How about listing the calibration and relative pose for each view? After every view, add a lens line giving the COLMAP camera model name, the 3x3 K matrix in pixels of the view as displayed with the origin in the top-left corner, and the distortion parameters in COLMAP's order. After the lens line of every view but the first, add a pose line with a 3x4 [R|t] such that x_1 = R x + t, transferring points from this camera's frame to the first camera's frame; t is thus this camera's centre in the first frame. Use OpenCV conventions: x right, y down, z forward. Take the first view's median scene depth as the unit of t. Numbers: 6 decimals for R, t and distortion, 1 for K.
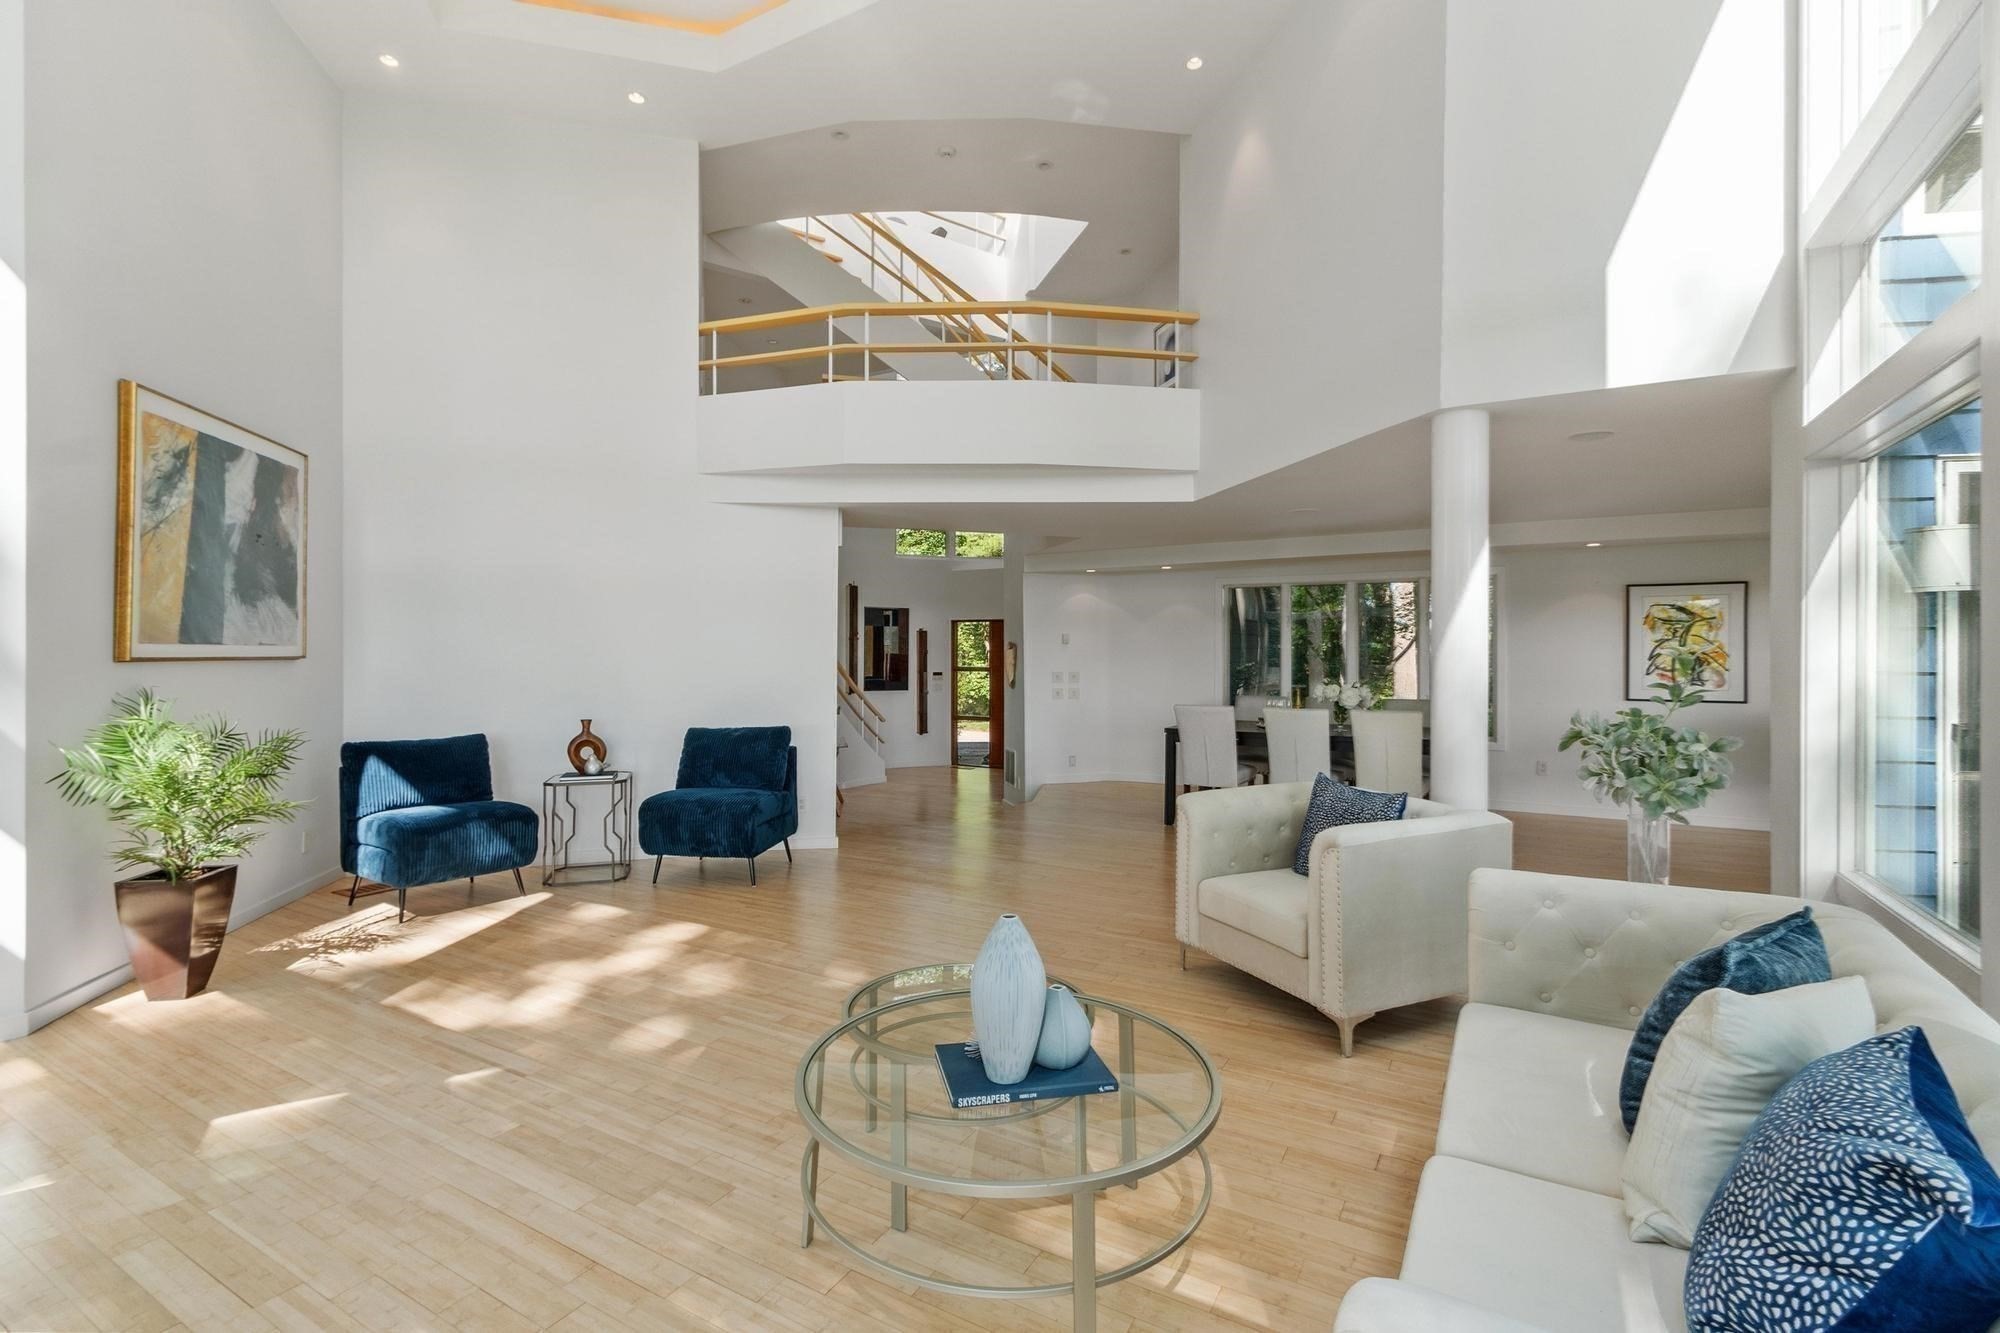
lens RADIAL K [[909.3, 0, 1000.0], [0, 909.3, 666.5], [0, 0, 1]] dist [-0.000653, 0.000035]
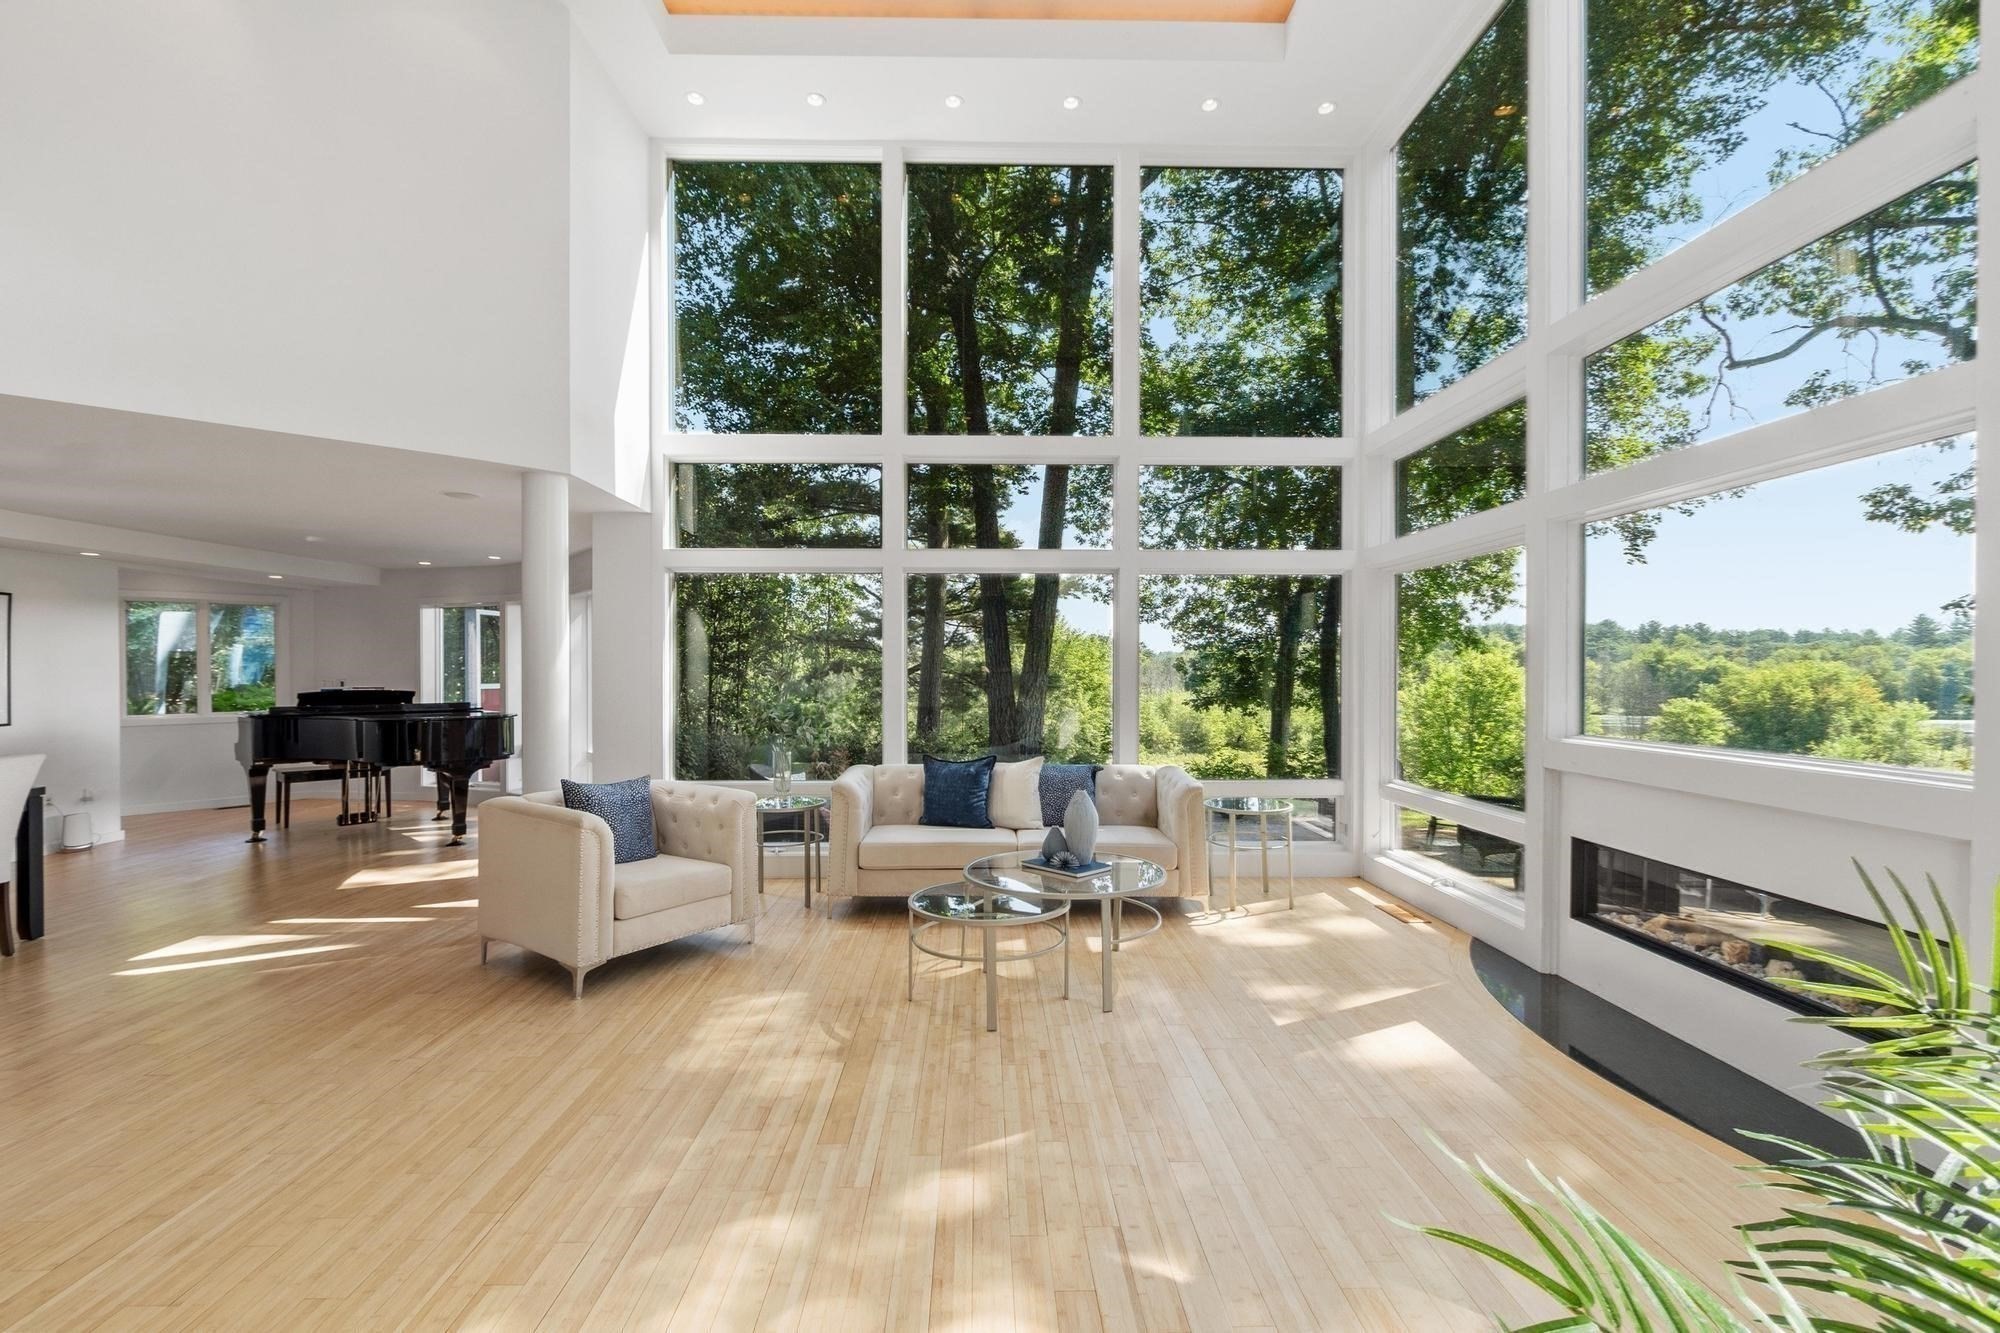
lens RADIAL K [[885.0, 0, 995.2], [0, 885.0, 676.5], [0, 0, 1]] dist [0.014914, 0.000188]
pose [[-0.513799, -0.011667, 0.857831, -0.904748], [0.009226, 0.999775, 0.019123, -0.025090], [-0.857861, 0.017740, -0.513576, 1.185343]]
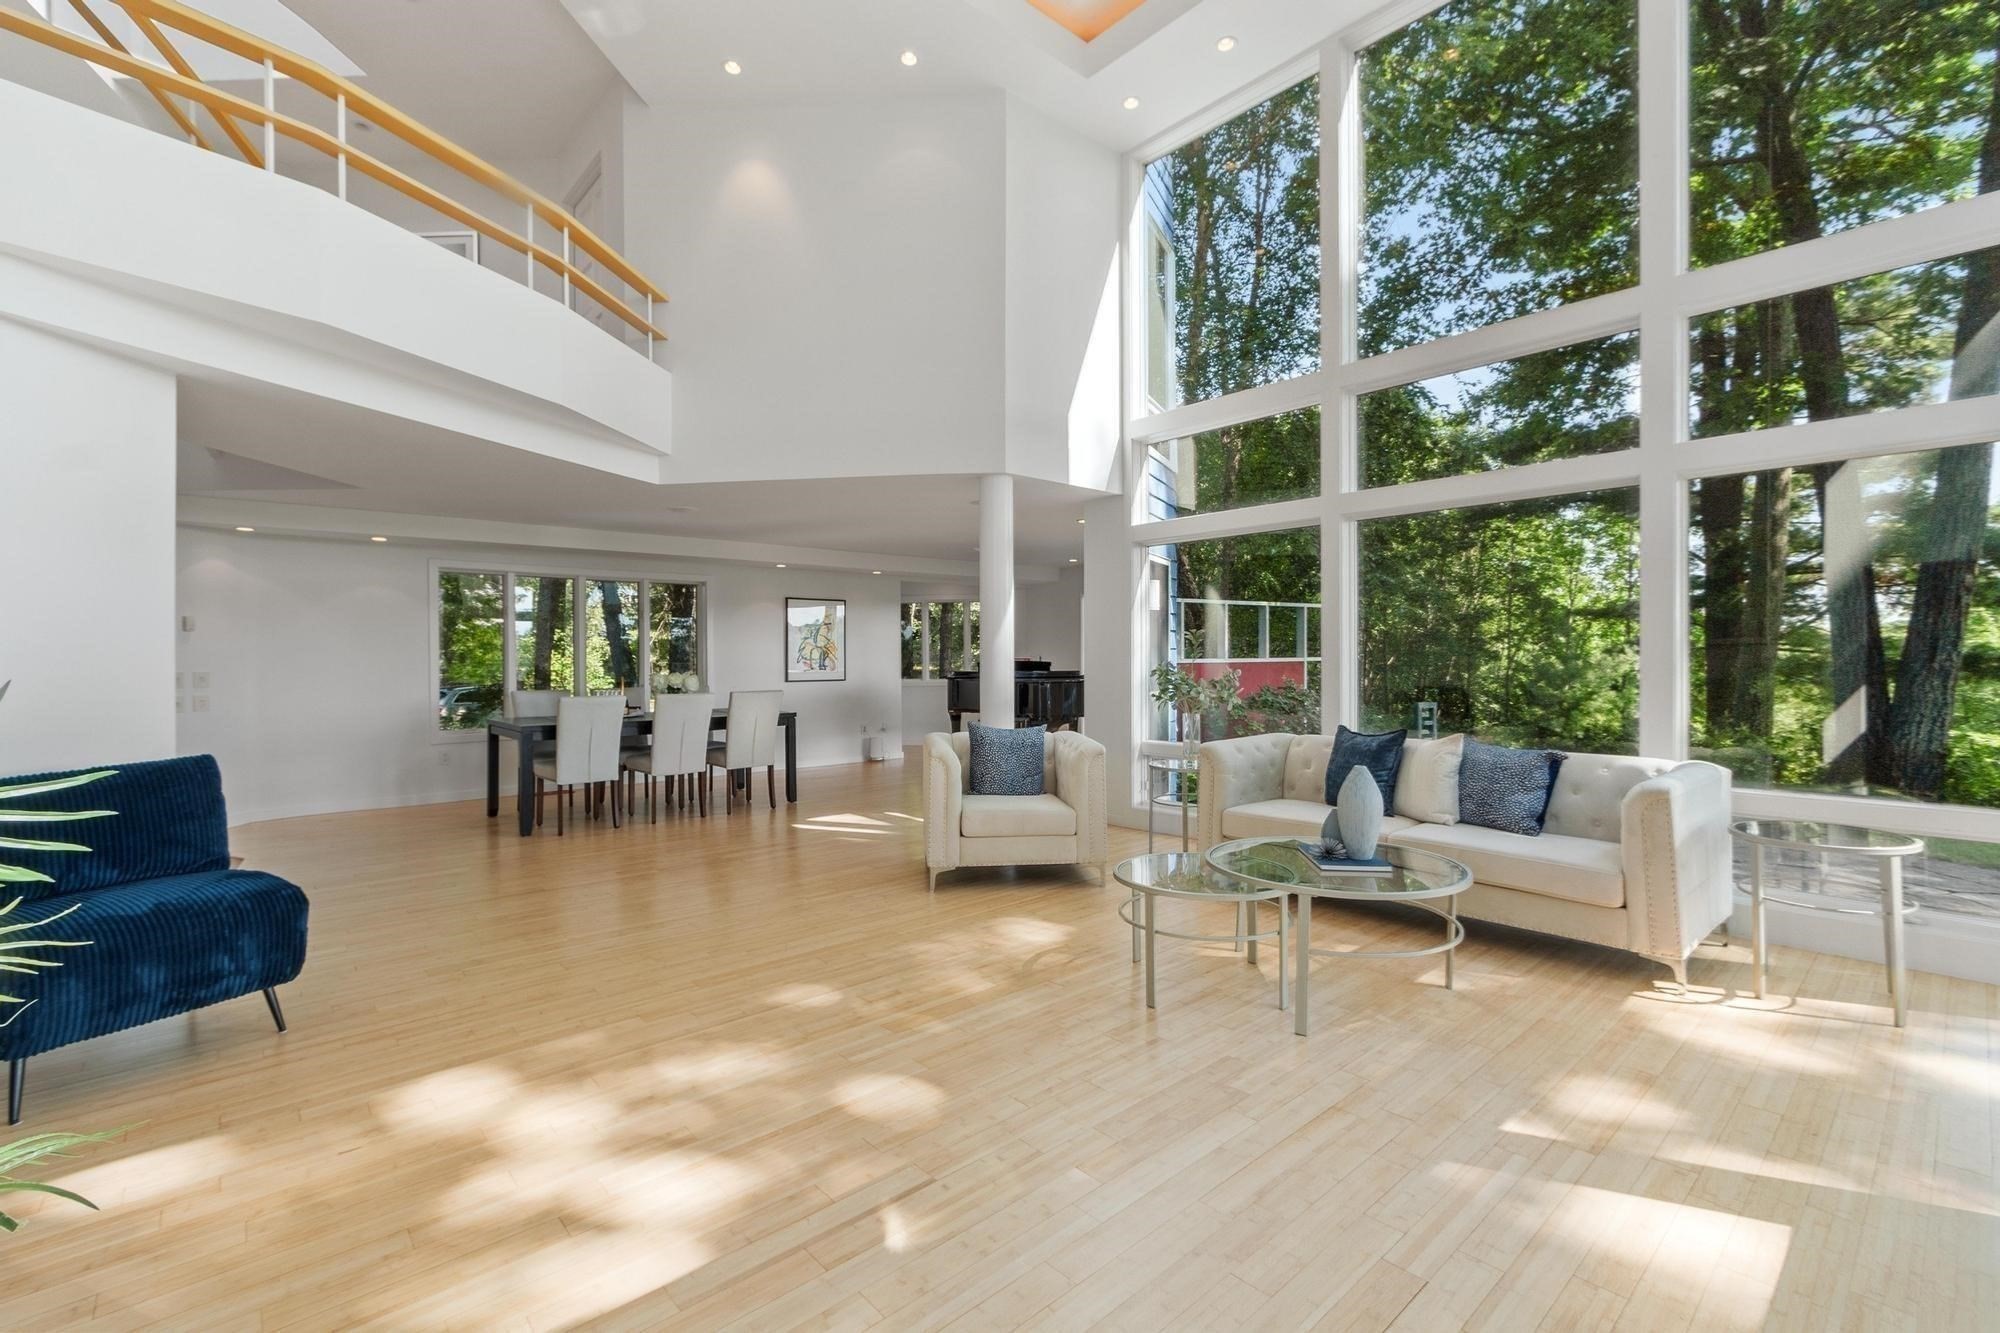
lens RADIAL K [[875.6, 0, 1000.0], [0, 875.6, 666.5], [0, 0, 1]] dist [0.011311, 0.000026]
pose [[0.315205, -0.013544, 0.948927, -0.947657], [0.022176, 0.999730, 0.006903, 0.028817], [-0.948764, 0.018868, 0.315421, 0.583406]]
